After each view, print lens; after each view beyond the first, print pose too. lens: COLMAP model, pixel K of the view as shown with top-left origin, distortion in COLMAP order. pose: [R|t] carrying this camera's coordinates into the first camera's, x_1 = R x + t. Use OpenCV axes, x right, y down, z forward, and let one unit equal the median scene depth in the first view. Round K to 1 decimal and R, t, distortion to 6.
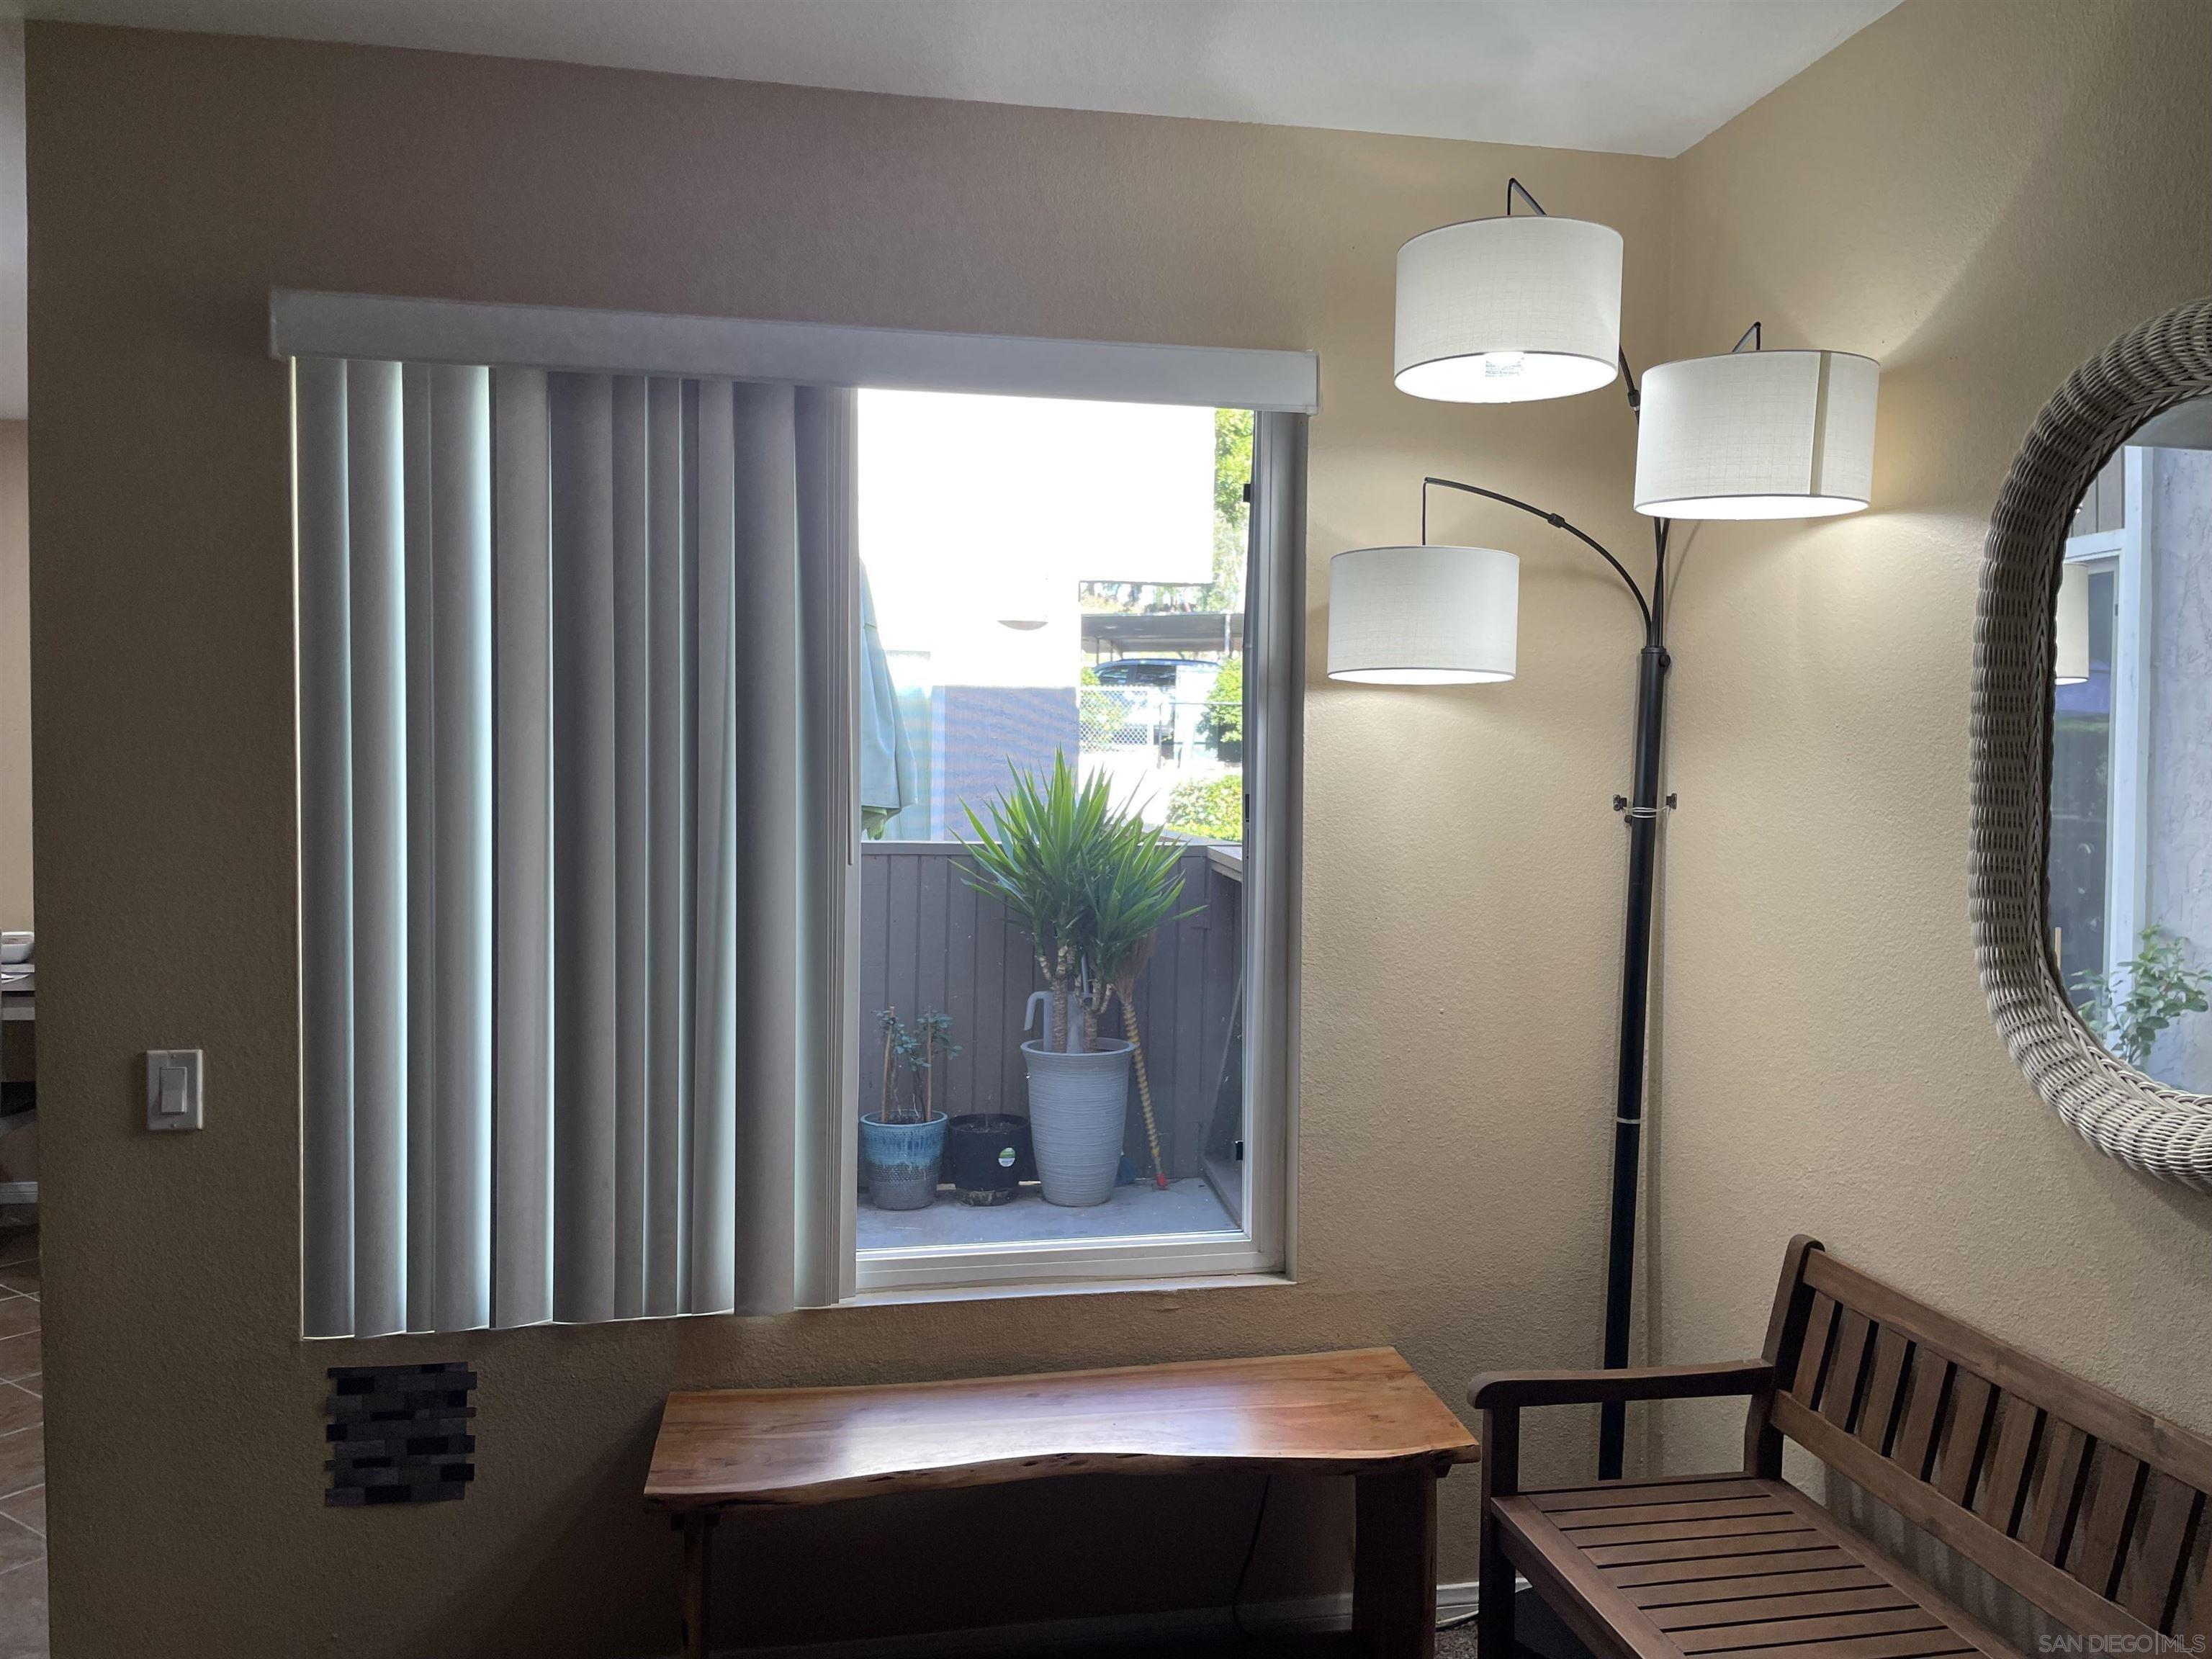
lens RADIAL K [[1682.2, 0, 1105.9], [0, 1682.2, 833.1], [0, 0, 1]] dist [0.071147, -0.094319]
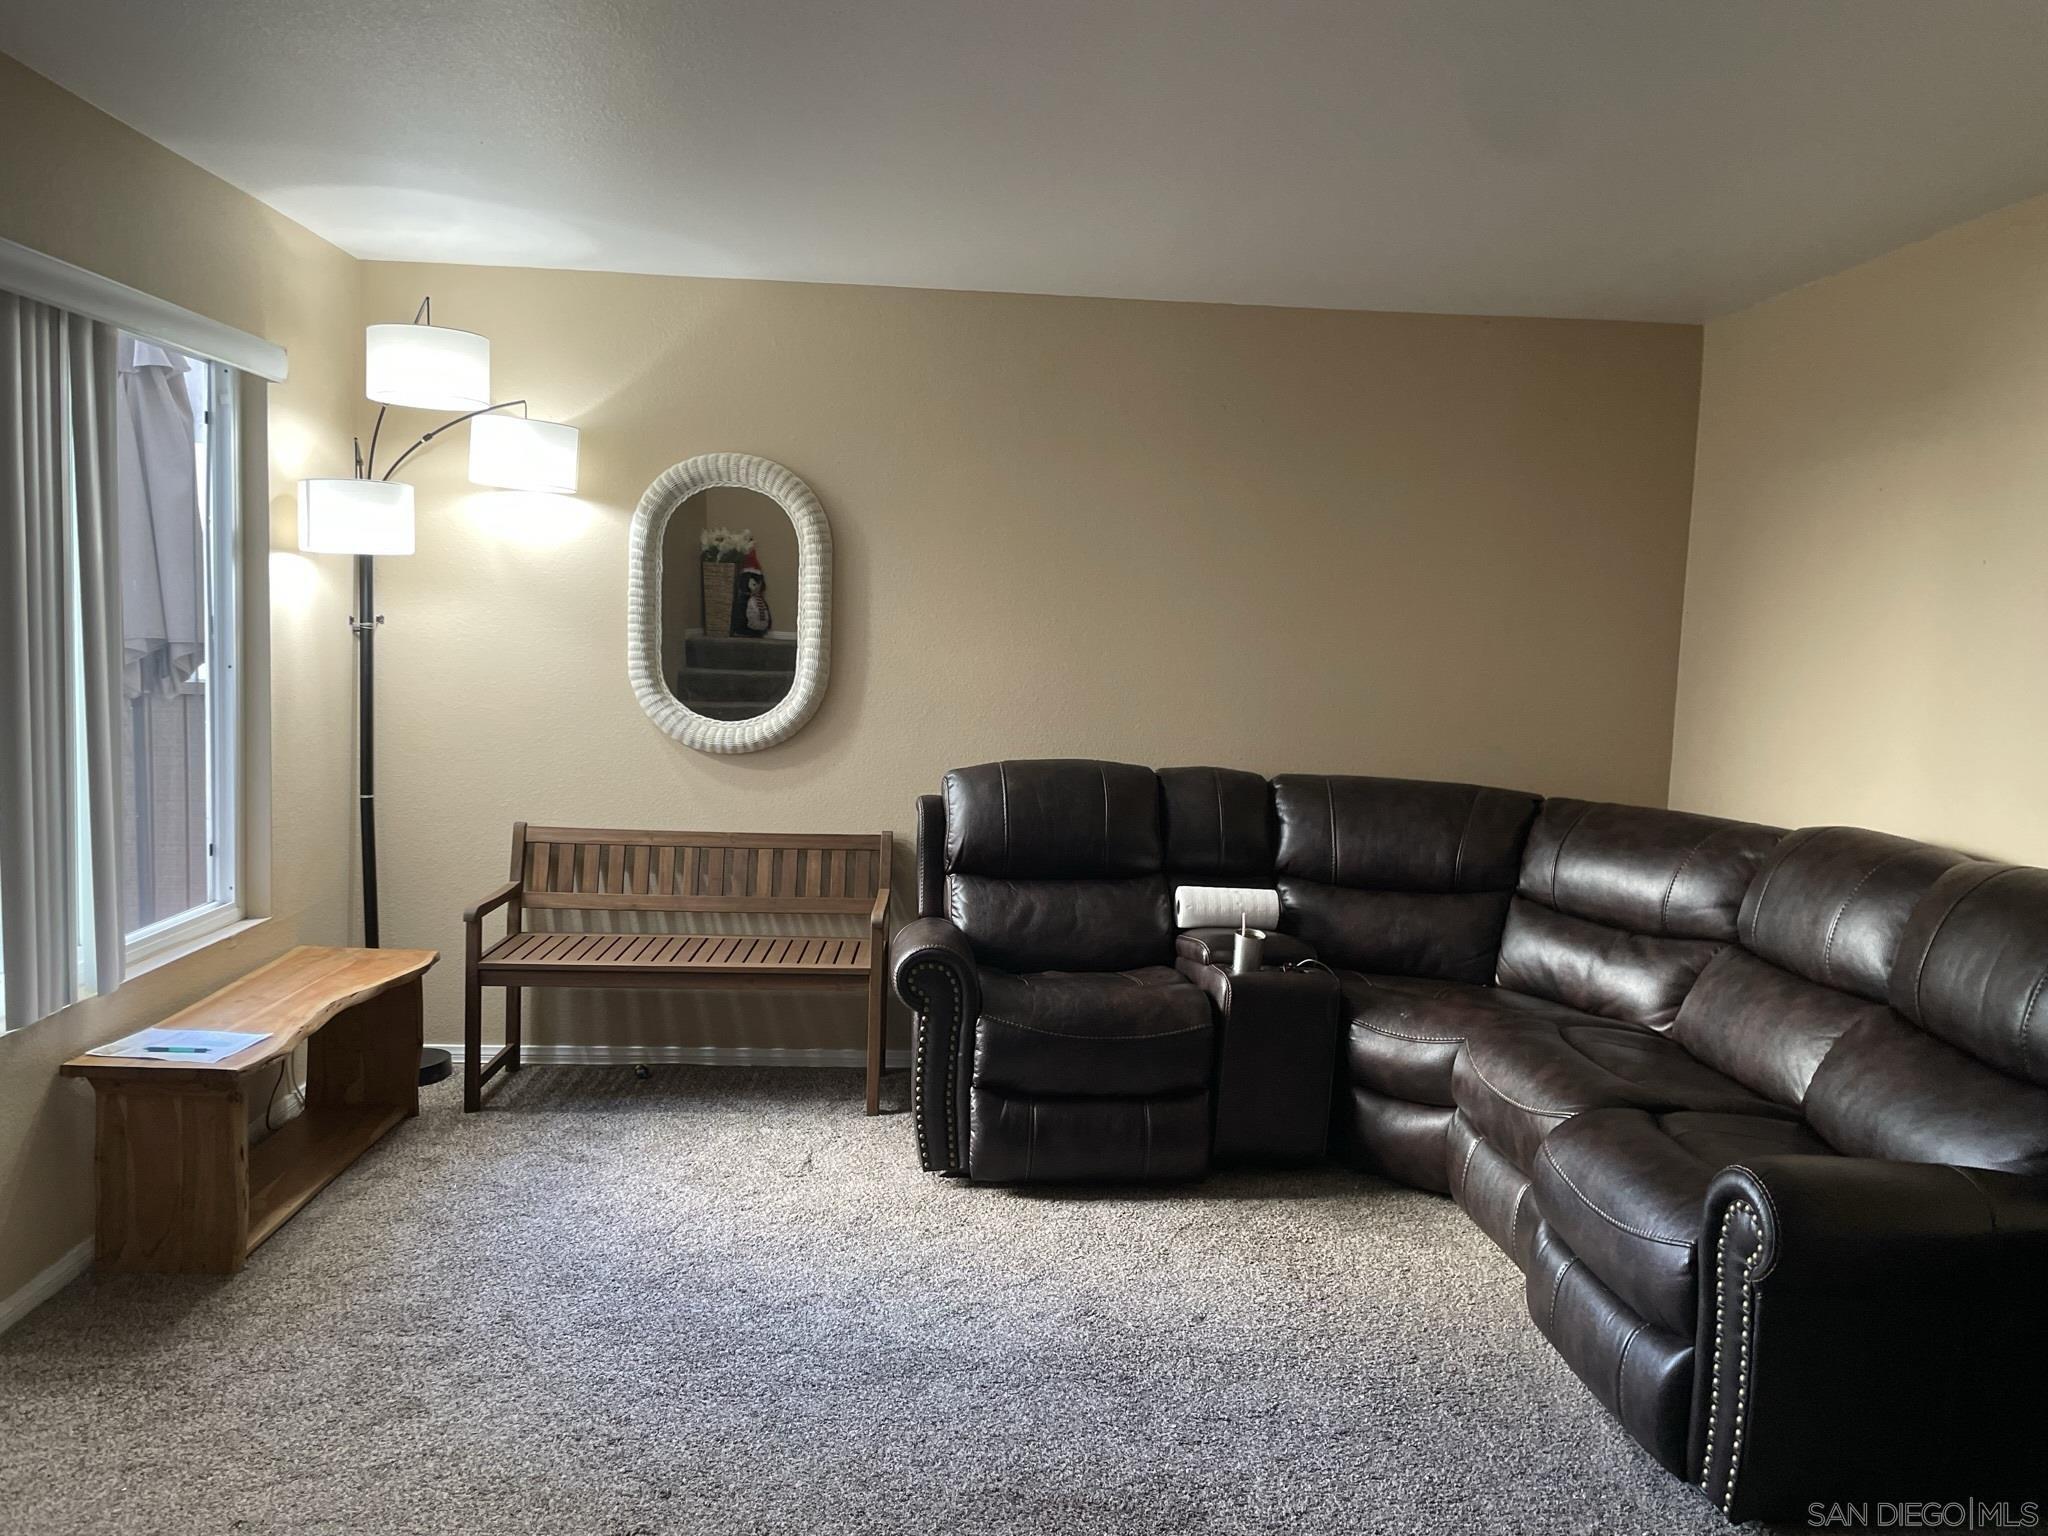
lens RADIAL K [[1557.5, 0, 1024.0], [0, 1557.5, 764.1], [0, 0, 1]] dist [0.071147, -0.094319]
pose [[0.168660, -0.098625, 0.980728, -1.230648], [0.010636, 0.995106, 0.098242, -0.022720], [-0.985617, -0.006138, 0.168883, 0.028037]]
